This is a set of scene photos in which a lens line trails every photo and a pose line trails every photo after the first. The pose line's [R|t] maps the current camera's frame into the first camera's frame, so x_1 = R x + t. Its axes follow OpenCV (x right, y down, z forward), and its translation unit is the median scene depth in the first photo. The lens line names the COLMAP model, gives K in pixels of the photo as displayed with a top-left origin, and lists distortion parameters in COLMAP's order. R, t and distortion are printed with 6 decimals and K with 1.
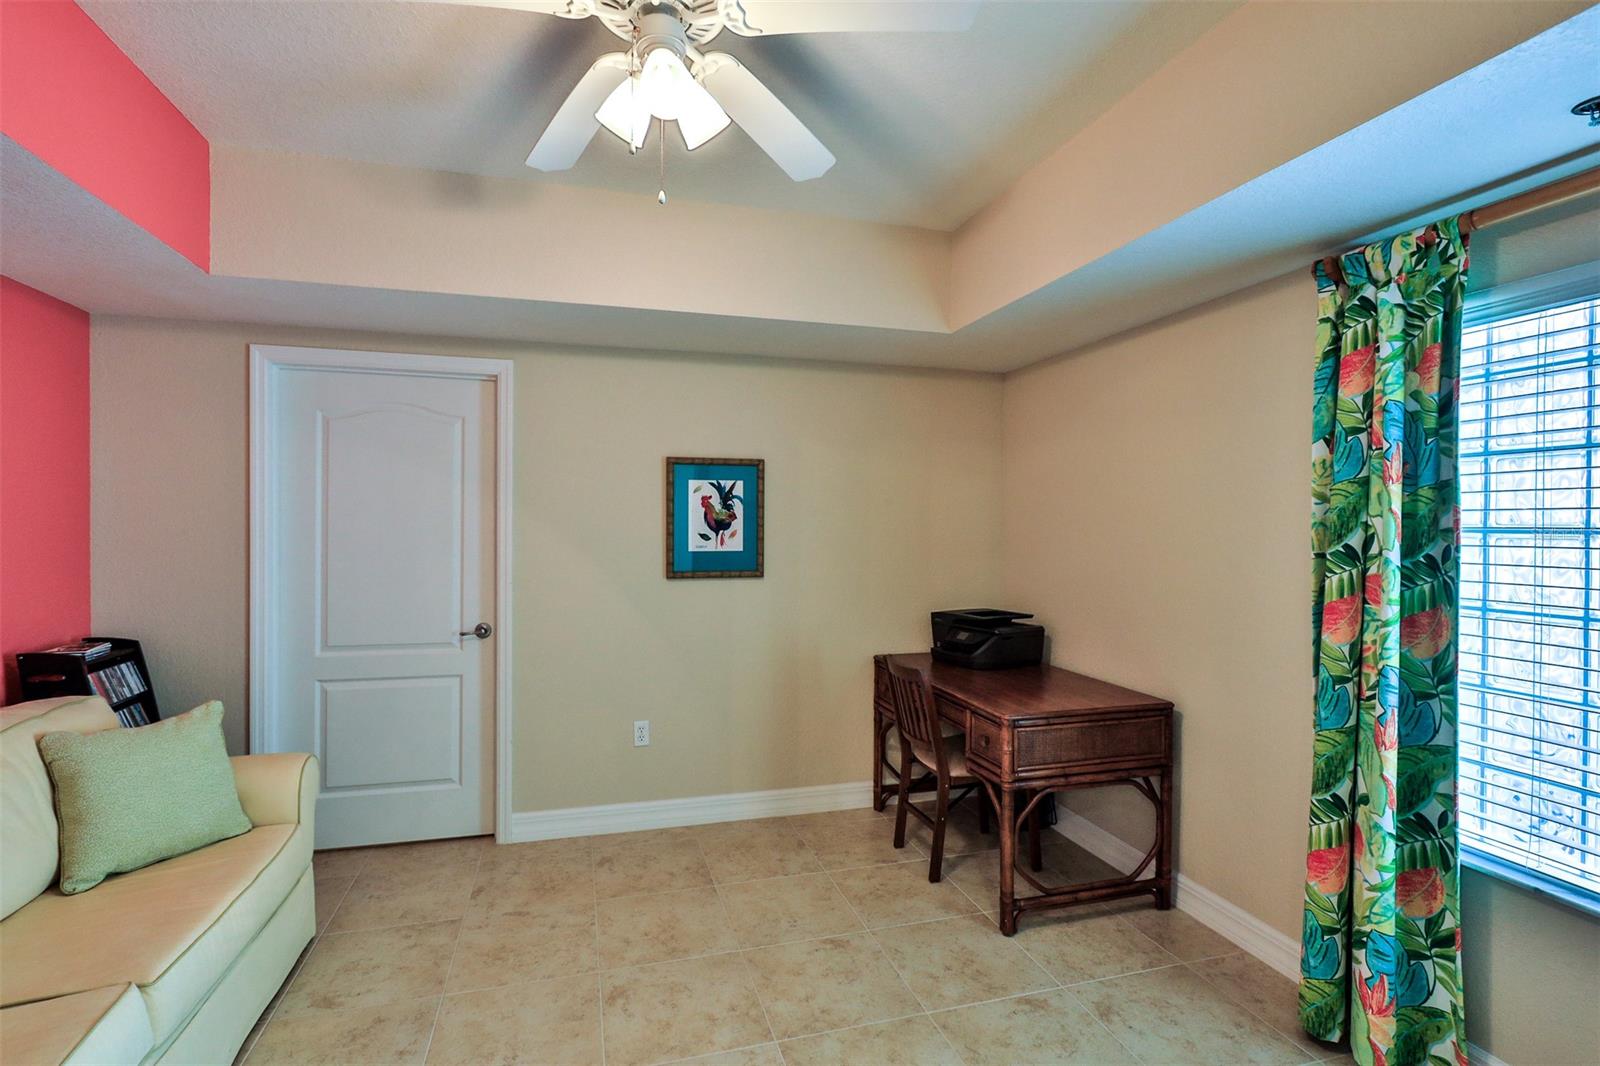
lens RADIAL K [[747.8, 0, 789.8], [0, 747.8, 530.5], [0, 0, 1]] dist [-0.010502, 0.003382]
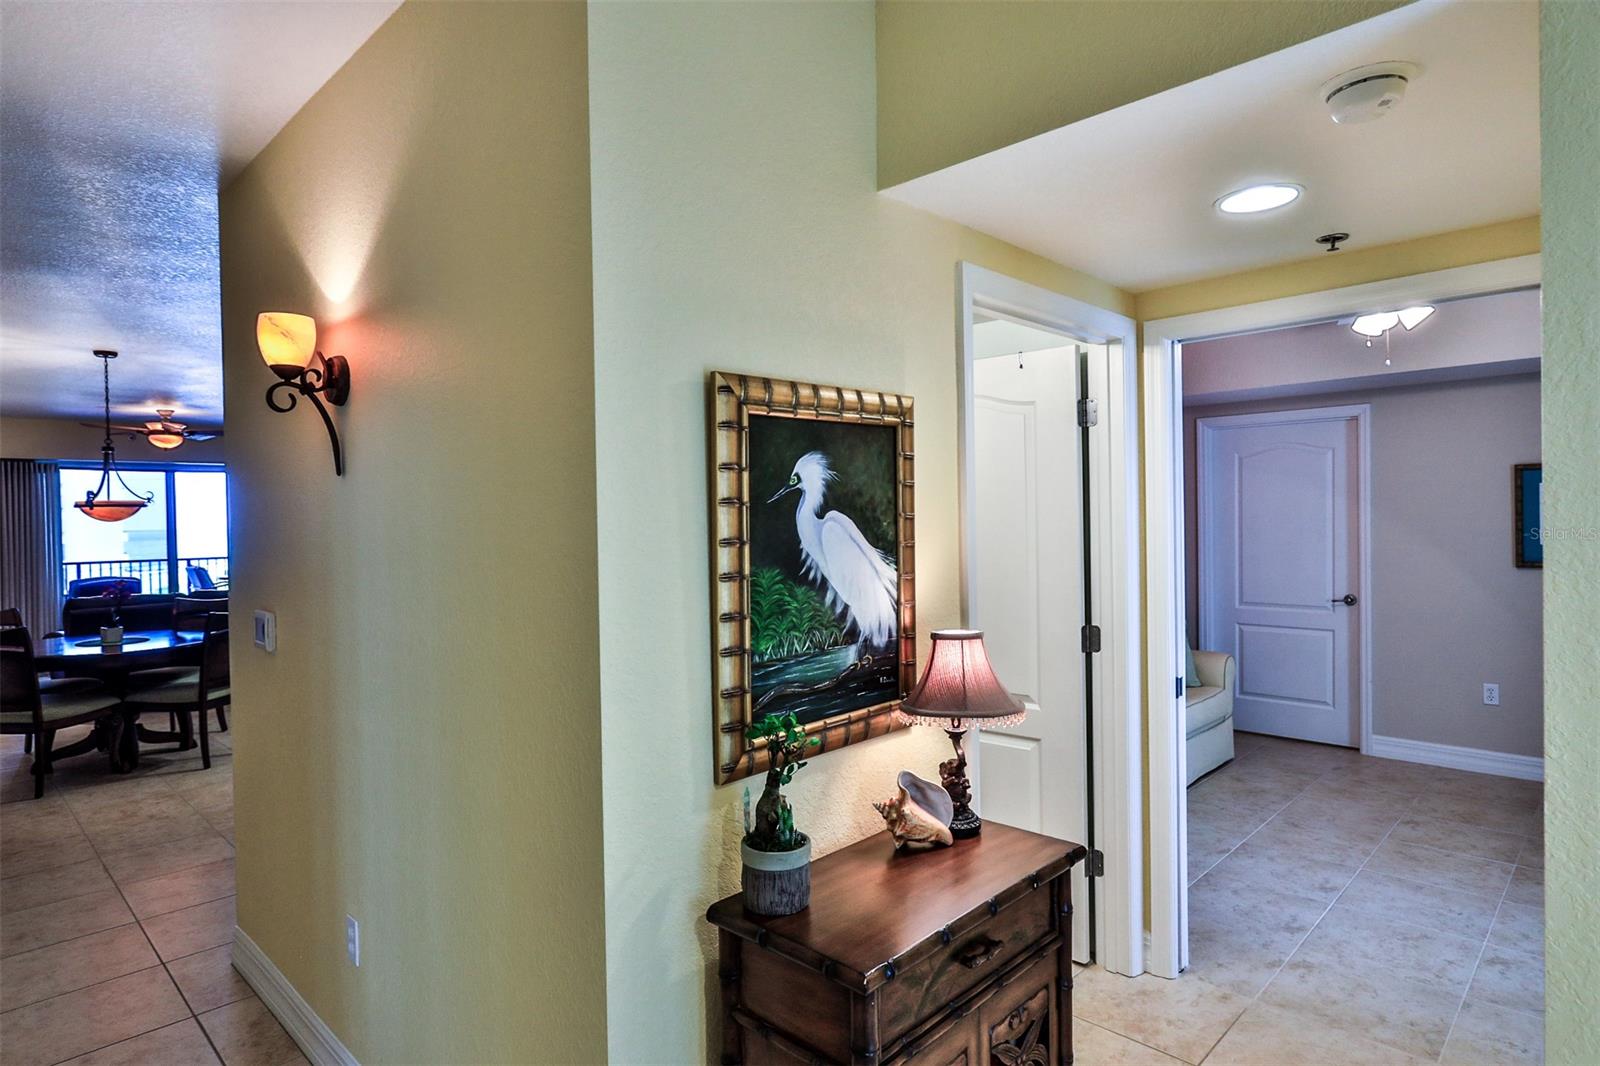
lens RADIAL K [[890.0, 0, 772.2], [0, 890.0, 529.2], [0, 0, 1]] dist [0.001056, -0.000225]
pose [[0.486329, -0.001601, -0.873774, 0.534046], [0.007317, 0.999971, 0.002240, -0.008609], [0.873745, -0.007483, 0.486327, -0.772952]]
